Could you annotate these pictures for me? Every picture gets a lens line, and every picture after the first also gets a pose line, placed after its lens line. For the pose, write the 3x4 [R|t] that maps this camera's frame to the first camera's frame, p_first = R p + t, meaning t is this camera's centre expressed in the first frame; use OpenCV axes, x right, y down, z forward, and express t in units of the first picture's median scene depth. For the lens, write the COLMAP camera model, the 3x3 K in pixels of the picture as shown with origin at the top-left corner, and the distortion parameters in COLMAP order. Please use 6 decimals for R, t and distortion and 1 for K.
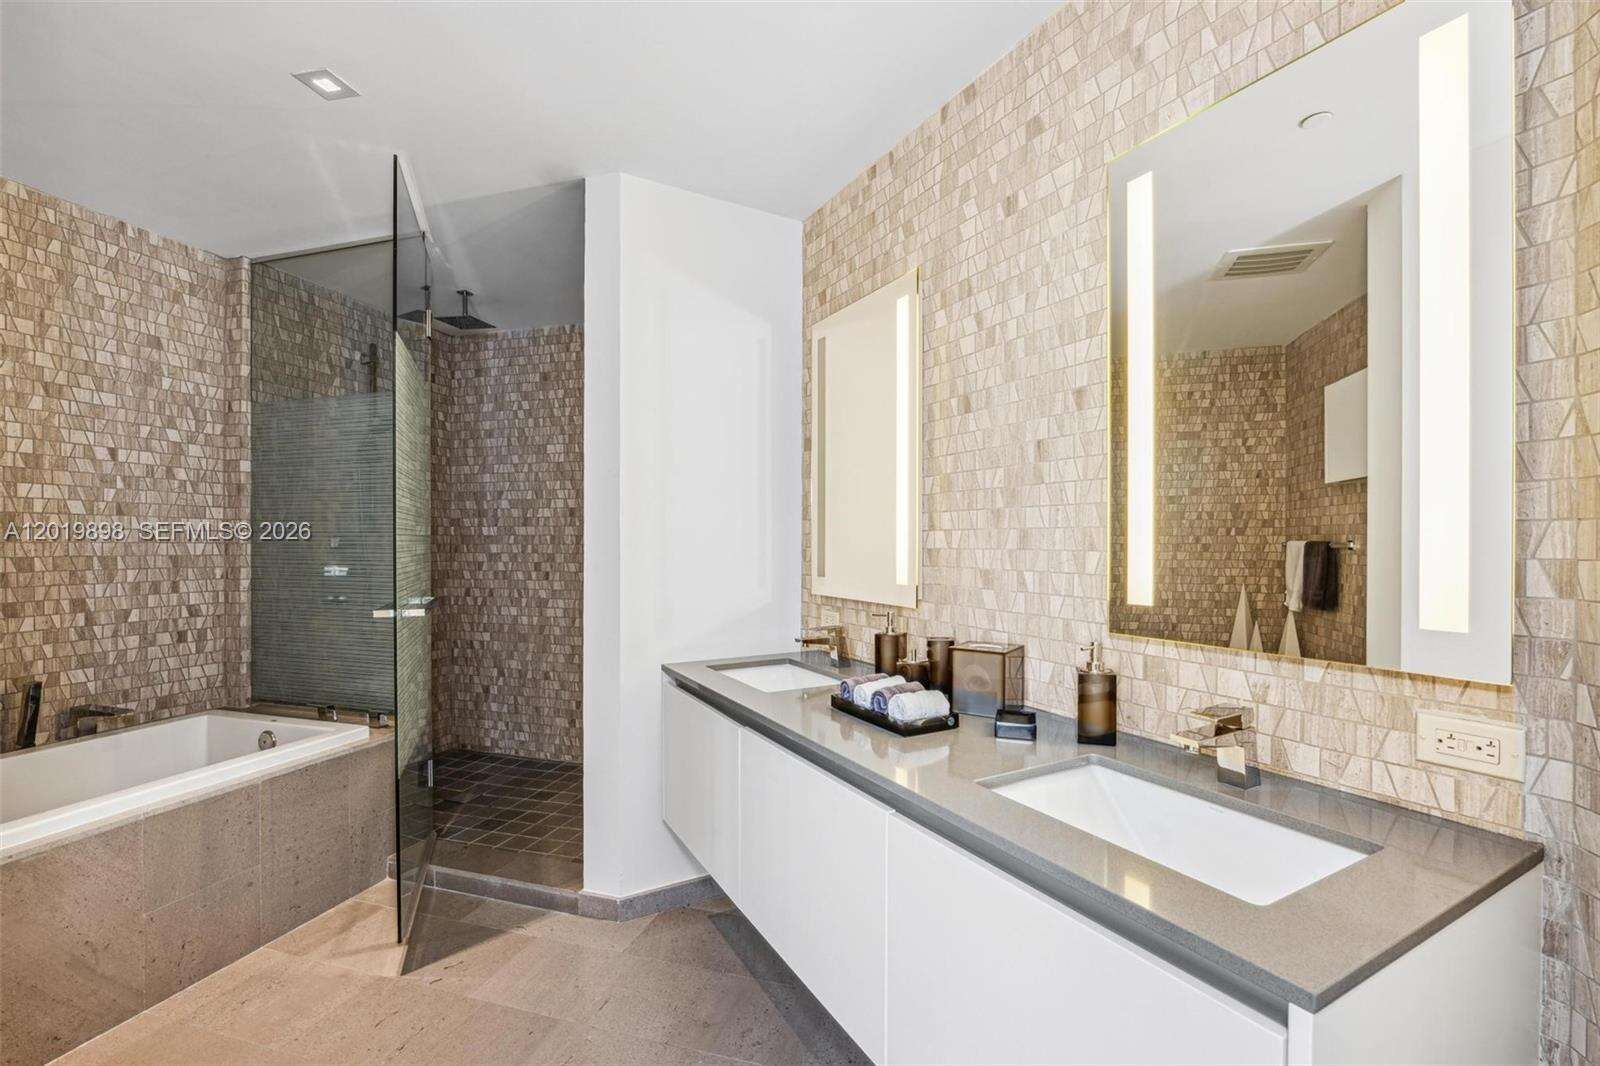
lens RADIAL K [[677.9, 0, 796.3], [0, 677.9, 539.2], [0, 0, 1]] dist [-0.012791, 0.000283]
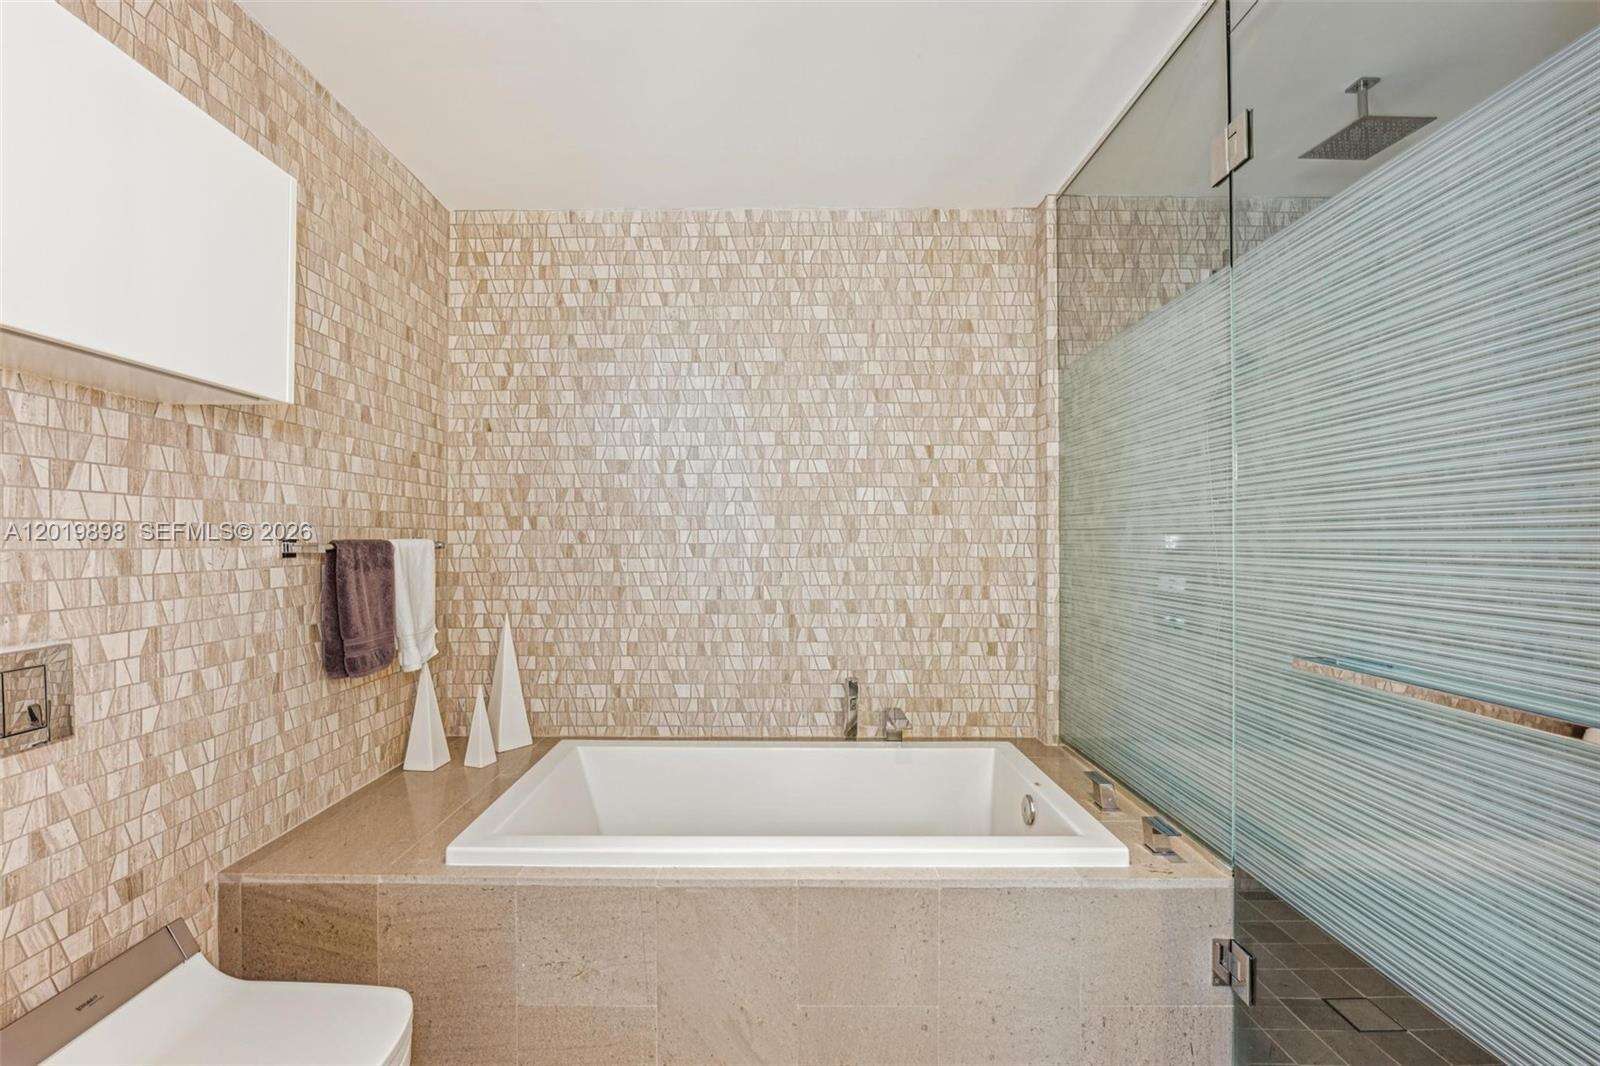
lens RADIAL K [[677.9, 0, 796.3], [0, 677.9, 539.2], [0, 0, 1]] dist [-0.012791, 0.000283]
pose [[0.276952, -0.005498, -0.960868, -0.140932], [0.005876, 0.999975, -0.004028, 0.002200], [0.960866, -0.004531, 0.276977, 0.565360]]
